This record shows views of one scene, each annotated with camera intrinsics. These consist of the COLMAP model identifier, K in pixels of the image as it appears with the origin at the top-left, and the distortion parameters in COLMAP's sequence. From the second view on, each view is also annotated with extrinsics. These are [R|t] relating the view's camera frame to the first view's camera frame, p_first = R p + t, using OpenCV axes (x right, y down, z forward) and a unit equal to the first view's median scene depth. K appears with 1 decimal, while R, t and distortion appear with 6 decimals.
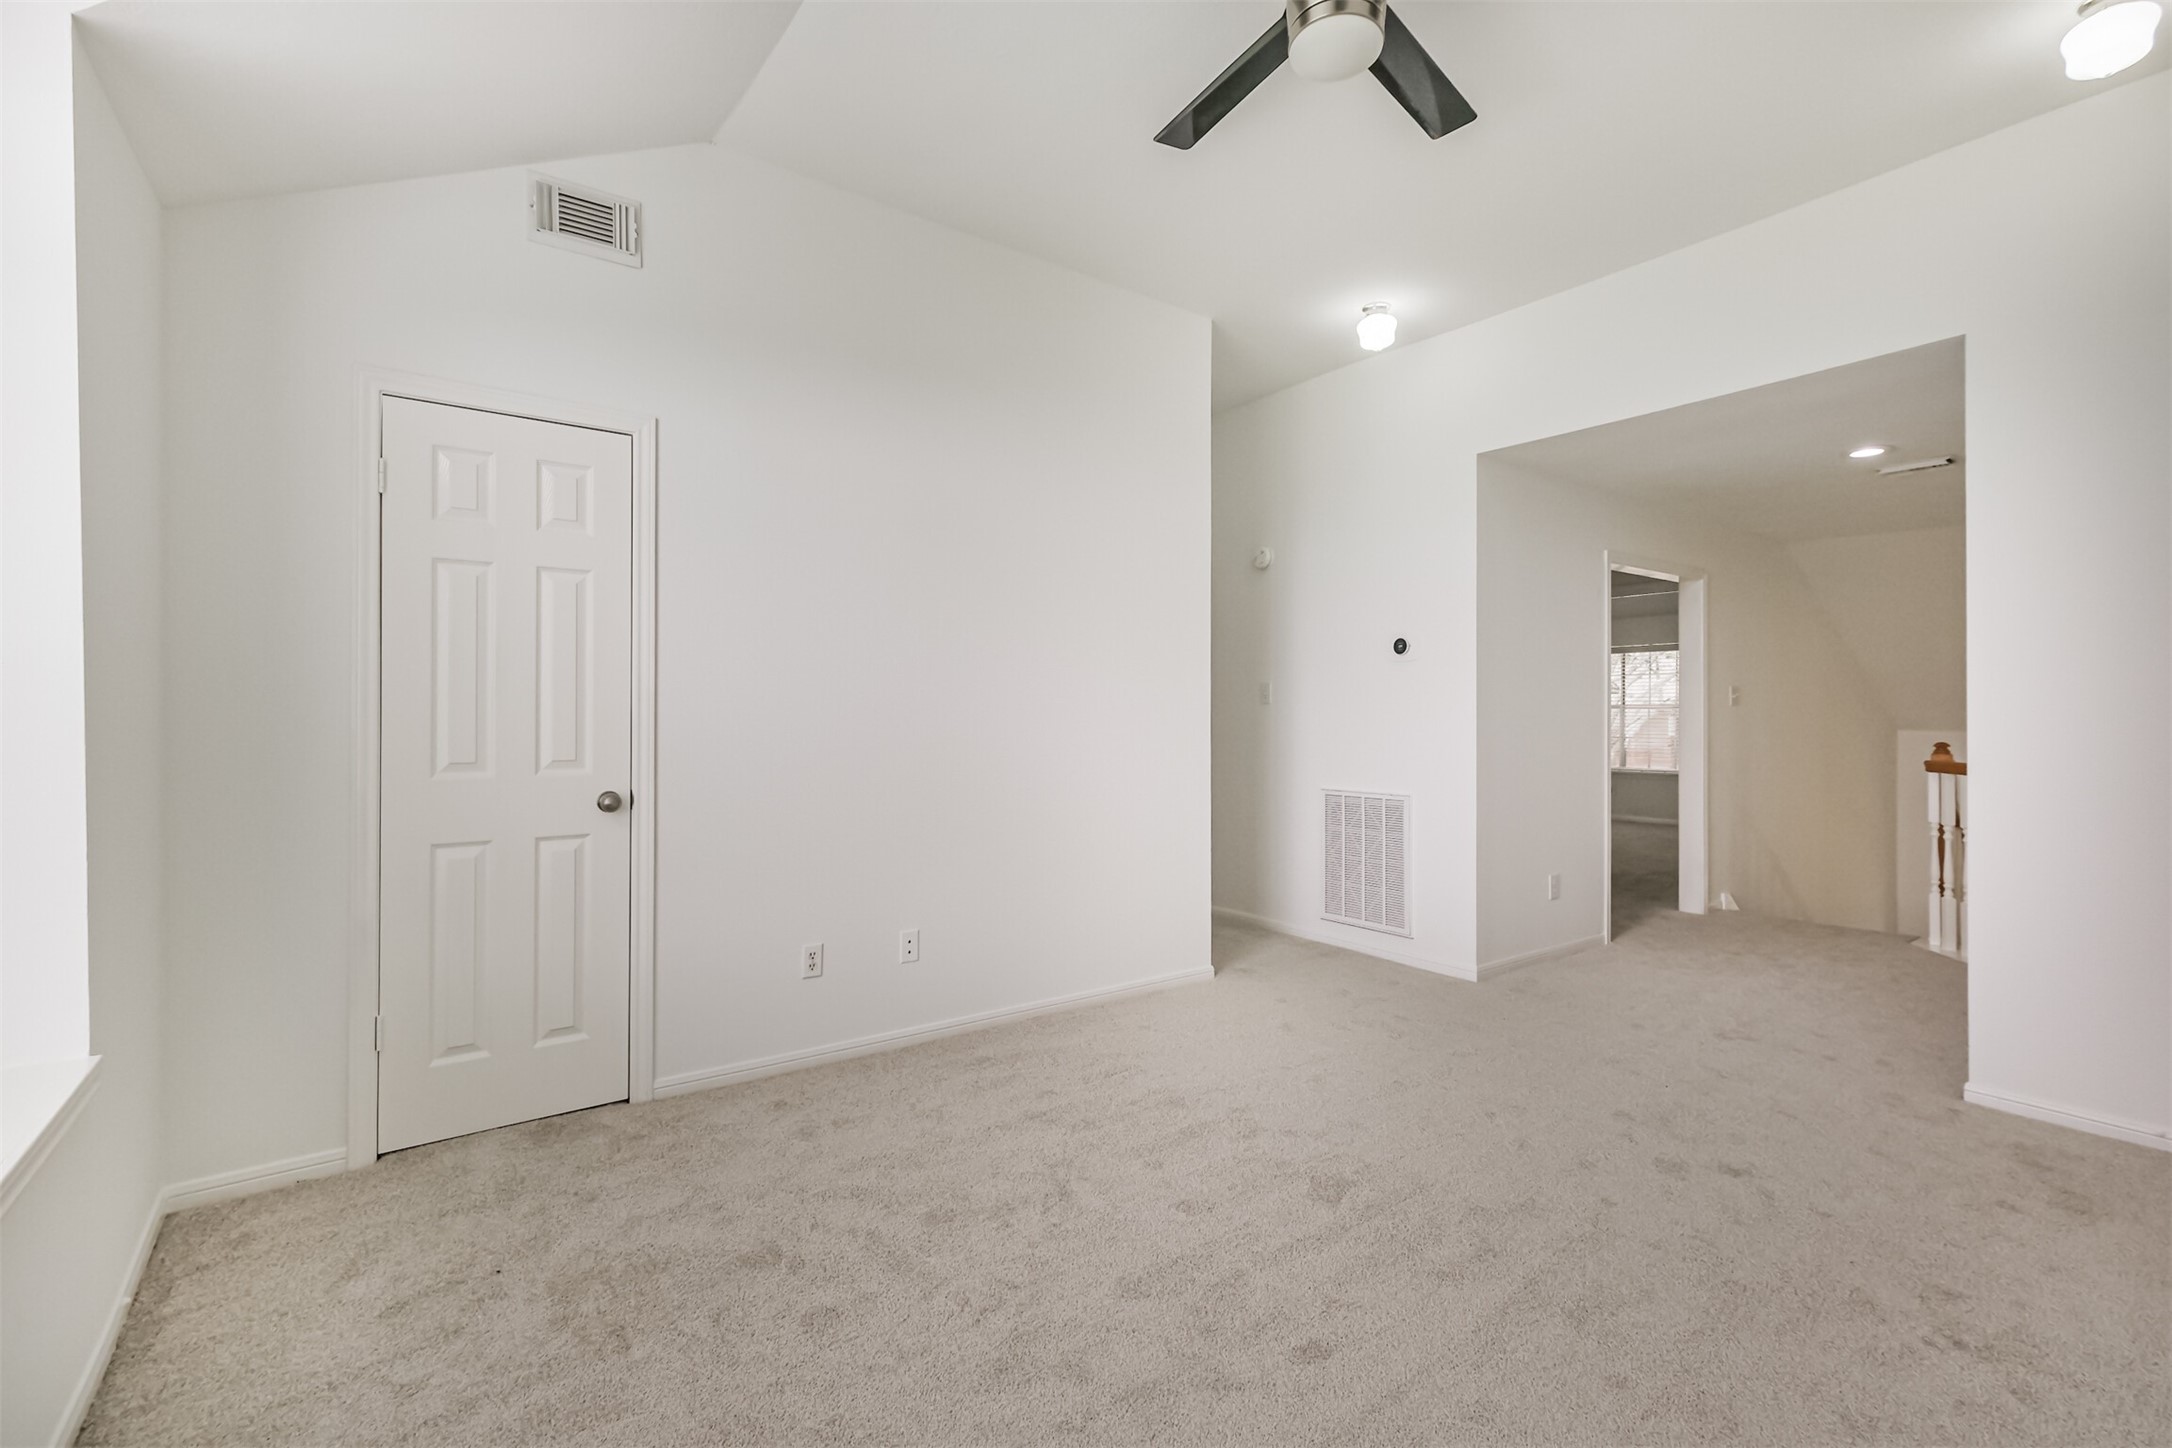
lens RADIAL K [[953.1, 0, 1073.3], [0, 953.1, 715.1], [0, 0, 1]] dist [0.031866, -0.000177]
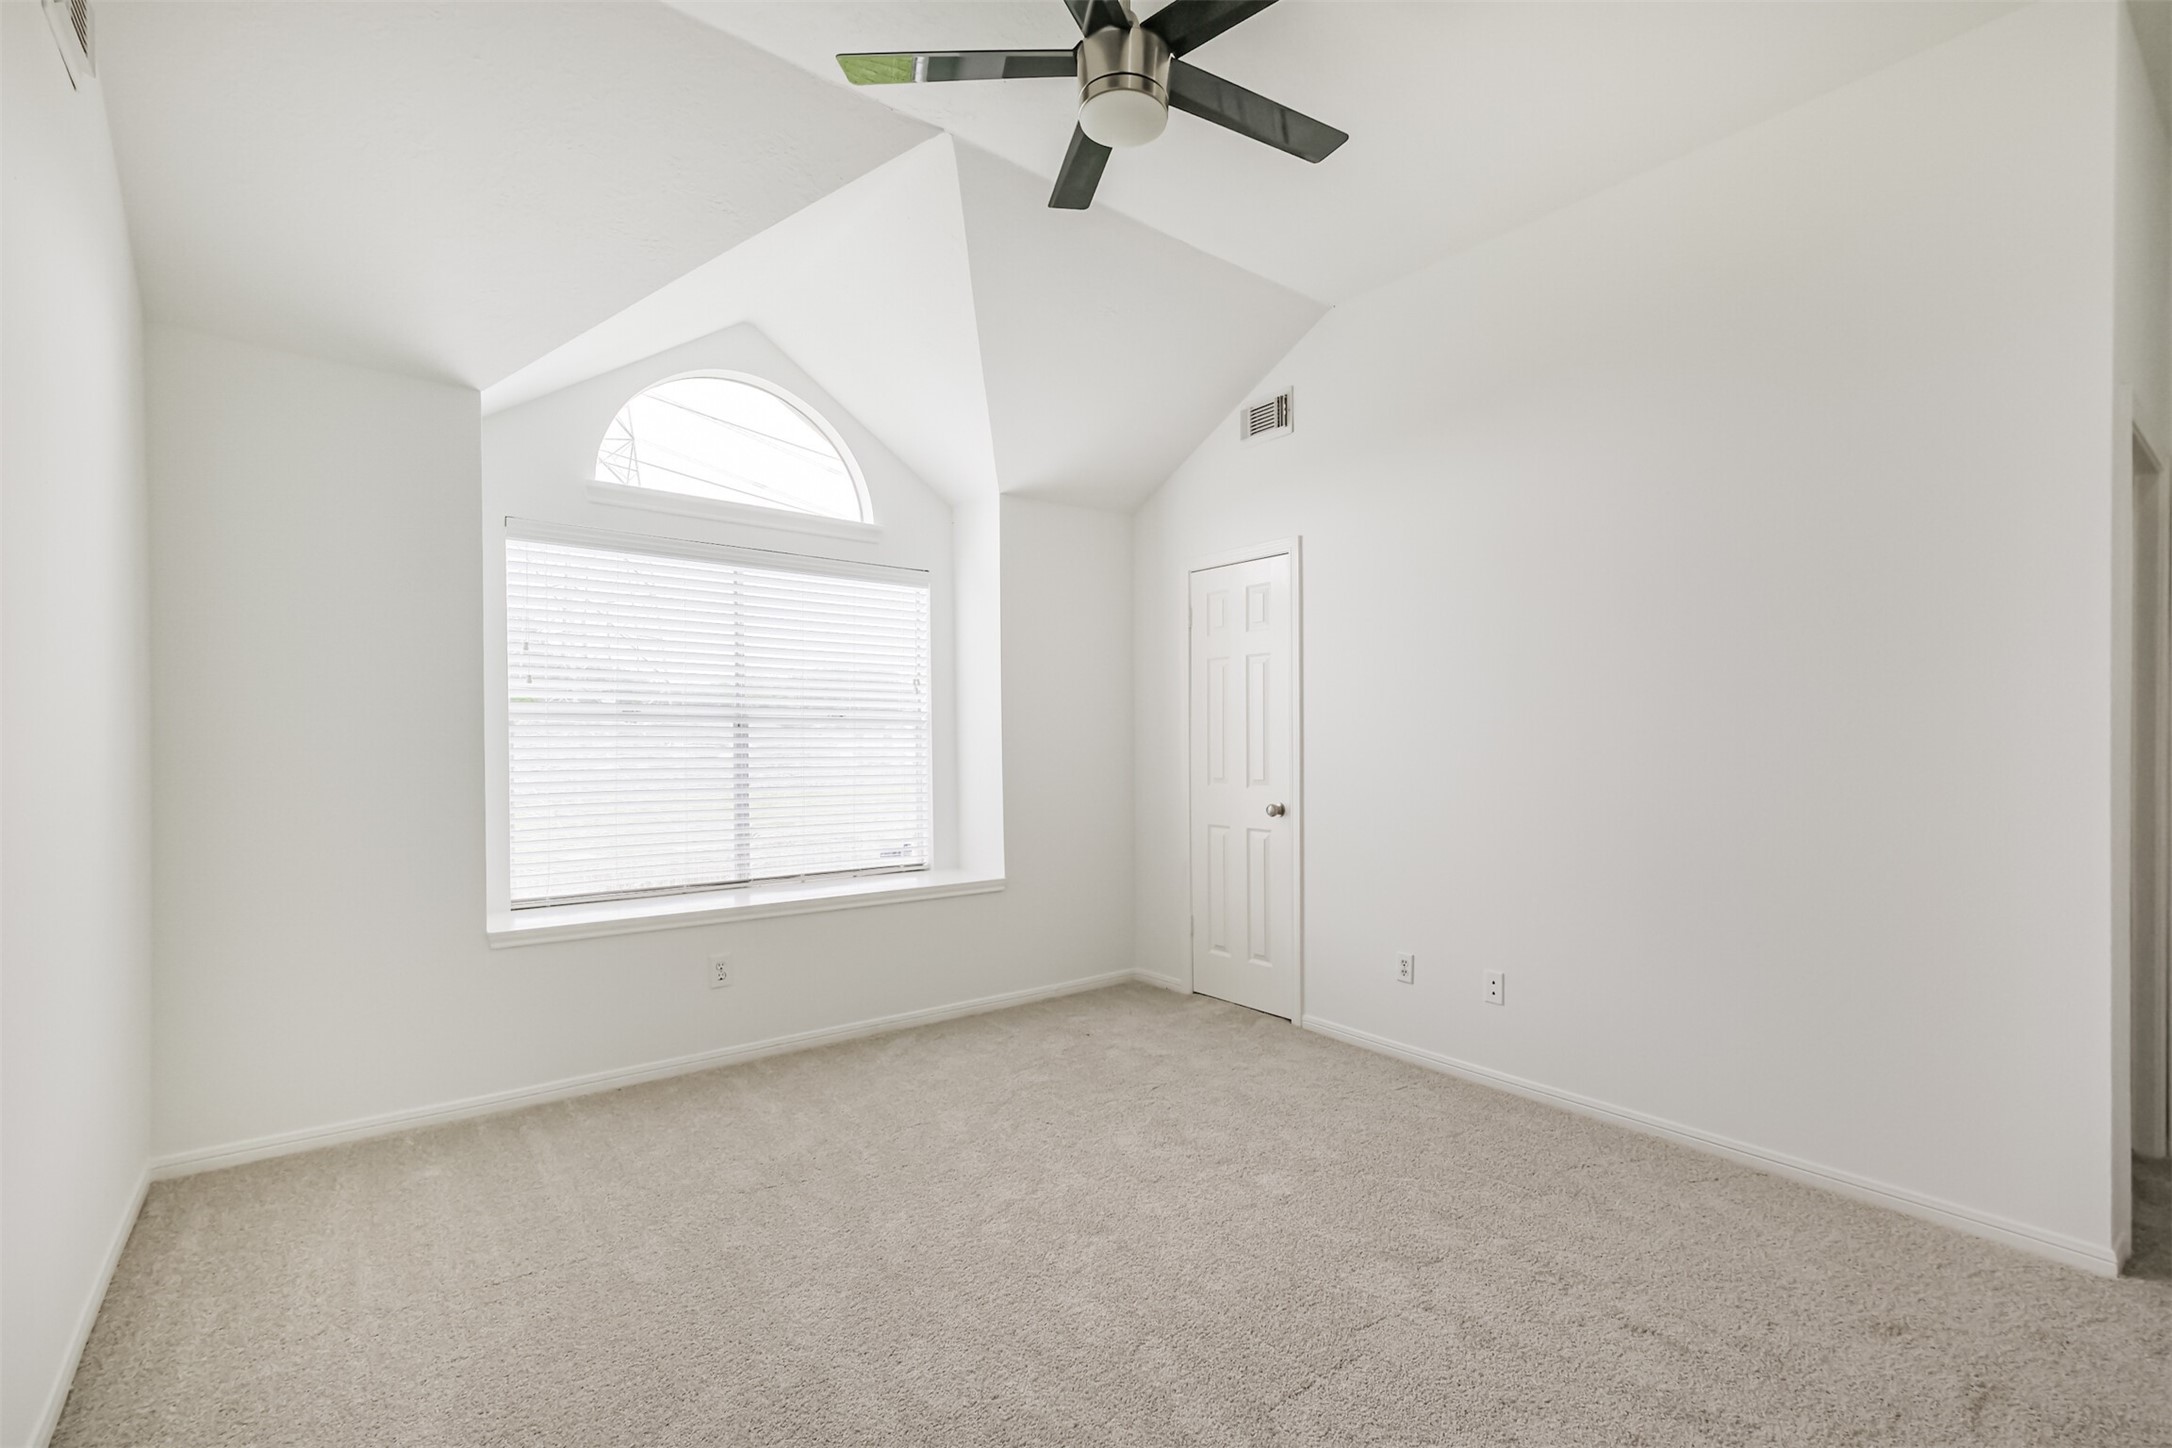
lens RADIAL K [[963.5, 0, 1090.0], [0, 963.5, 731.2], [0, 0, 1]] dist [-0.000143, -0.000152]
pose [[0.006123, -0.020572, -0.999770, 0.979506], [0.006712, 0.999767, -0.020531, 0.001565], [0.999959, -0.006584, 0.006259, 0.717577]]
